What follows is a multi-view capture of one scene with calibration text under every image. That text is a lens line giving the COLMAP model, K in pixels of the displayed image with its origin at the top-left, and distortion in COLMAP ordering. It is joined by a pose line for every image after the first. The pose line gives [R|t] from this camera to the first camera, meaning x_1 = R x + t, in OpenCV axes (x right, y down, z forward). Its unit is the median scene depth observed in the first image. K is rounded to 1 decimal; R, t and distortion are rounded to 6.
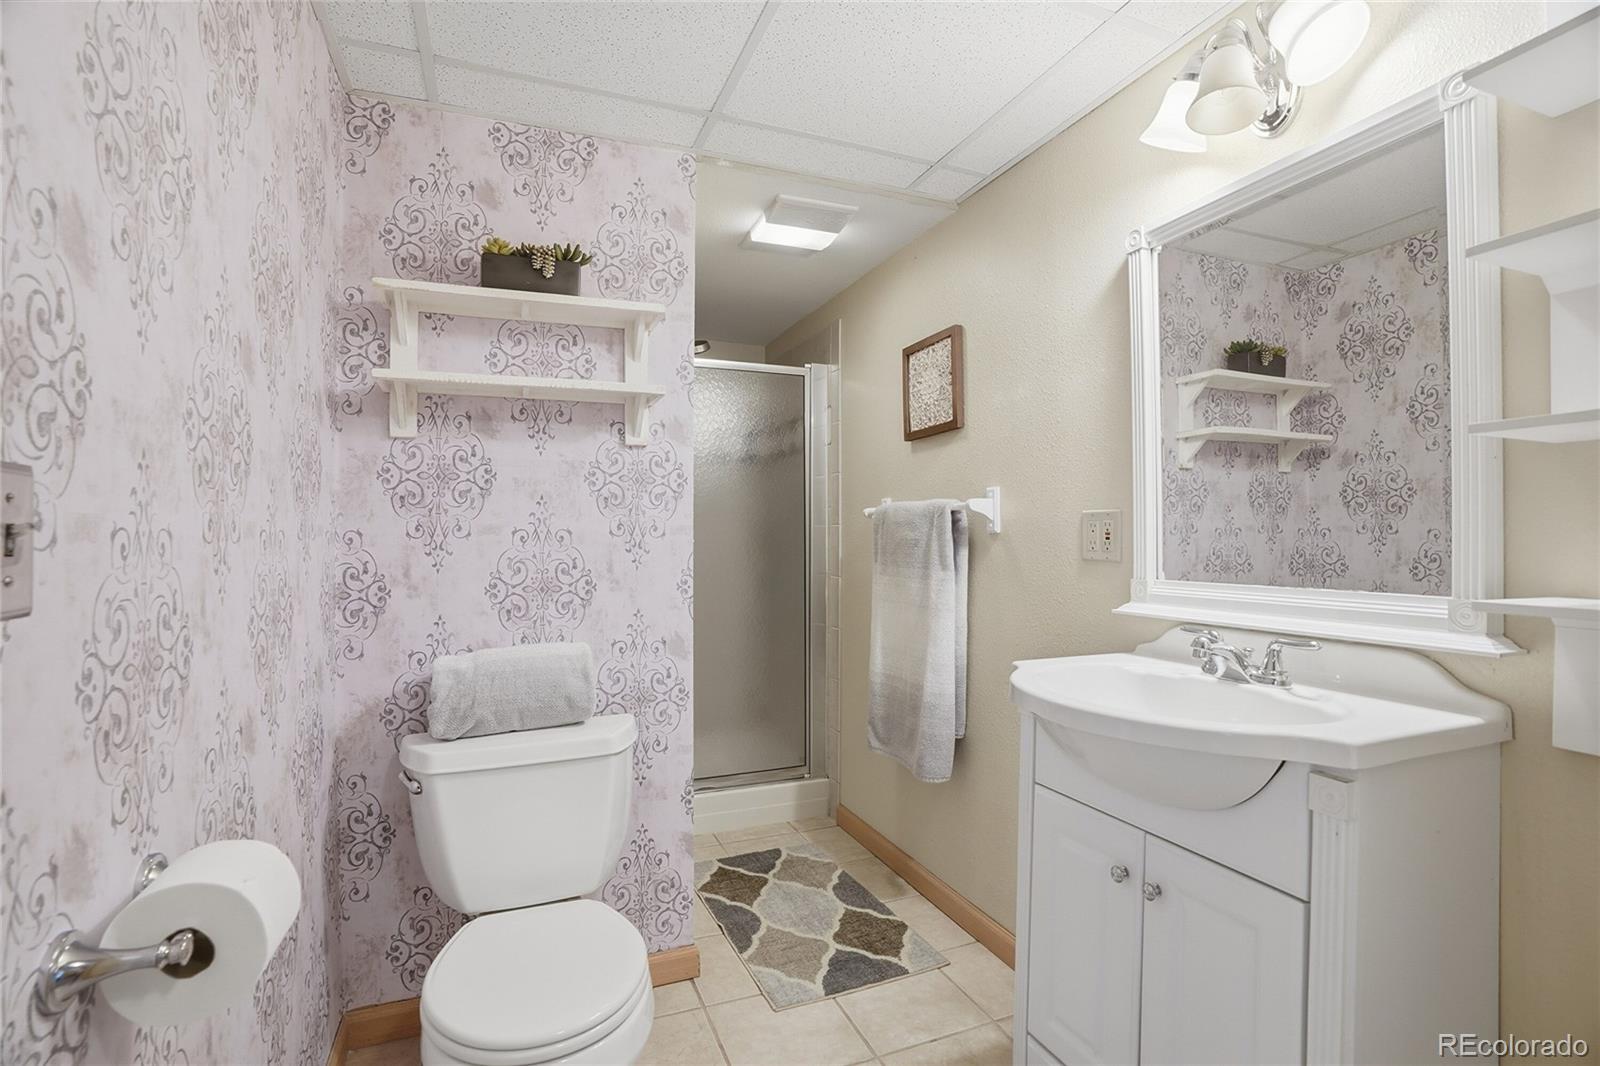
lens RADIAL K [[751.8, 0, 797.5], [0, 751.8, 535.9], [0, 0, 1]] dist [-0.067503, 0.022862]
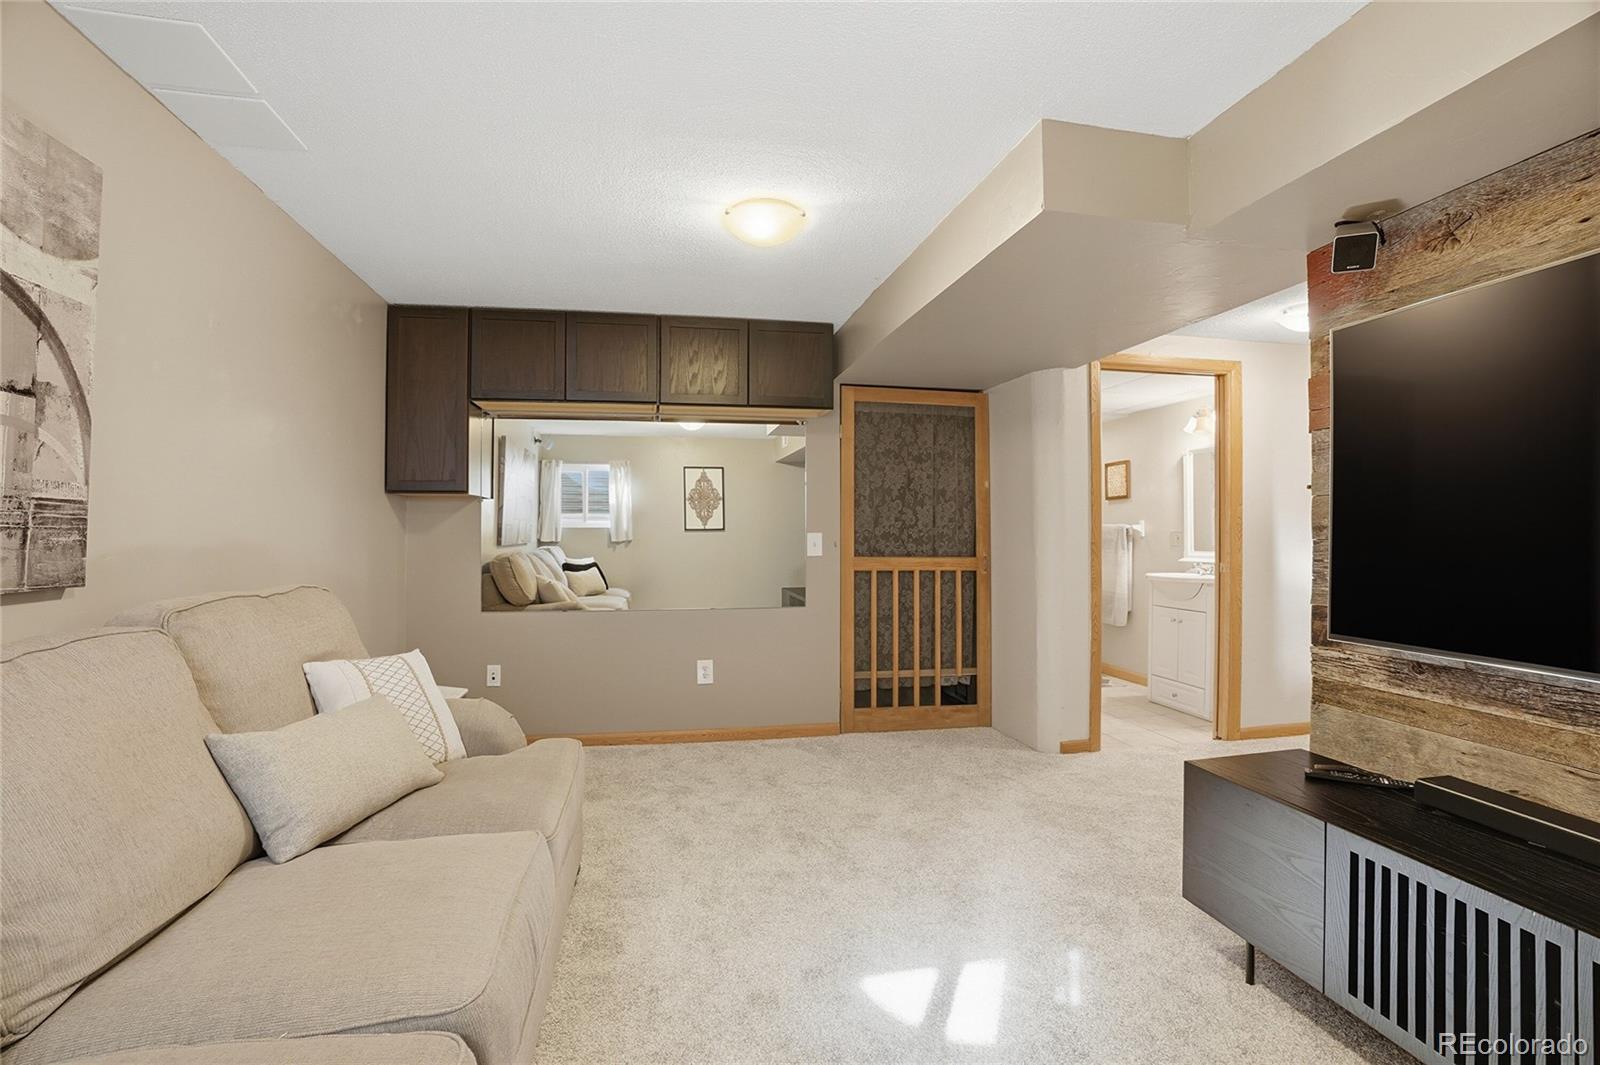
lens RADIAL K [[751.8, 0, 799.9], [0, 751.8, 527.3], [0, 0, 1]] dist [-0.067503, 0.022862]
pose [[0.982839, -0.000069, -0.184466, -0.477074], [-0.001735, 0.999952, -0.009618, -0.009762], [0.184458, 0.009774, 0.982792, -1.935701]]
